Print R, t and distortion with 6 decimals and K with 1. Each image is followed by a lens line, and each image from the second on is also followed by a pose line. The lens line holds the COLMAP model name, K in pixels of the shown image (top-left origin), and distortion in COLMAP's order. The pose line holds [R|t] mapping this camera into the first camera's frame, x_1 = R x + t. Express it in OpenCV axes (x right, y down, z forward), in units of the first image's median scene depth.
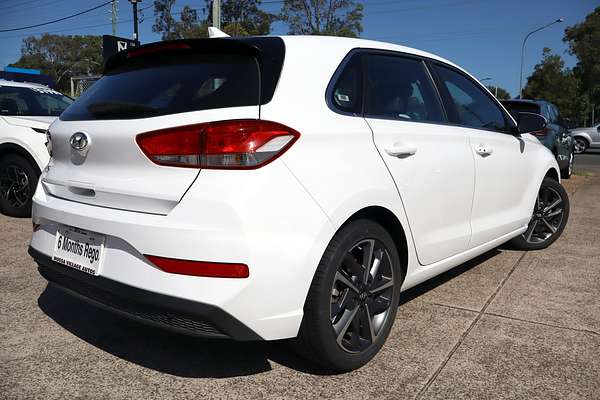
lens RADIAL K [[490.3, 0, 298.0], [0, 490.3, 200.0], [0, 0, 1]] dist [-0.007962, 0.017189]
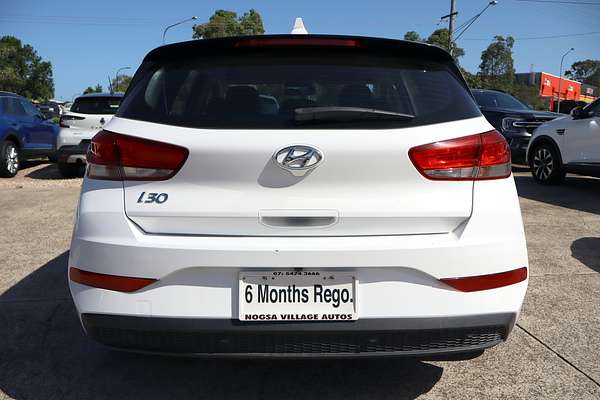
lens RADIAL K [[490.3, 0, 299.3], [0, 490.3, 202.2], [0, 0, 1]] dist [-0.007962, 0.017189]
pose [[0.768197, -0.107013, 0.631206, -0.989868], [0.089312, 0.994203, 0.059859, -0.100903], [-0.633953, 0.010390, 0.773302, 0.421067]]
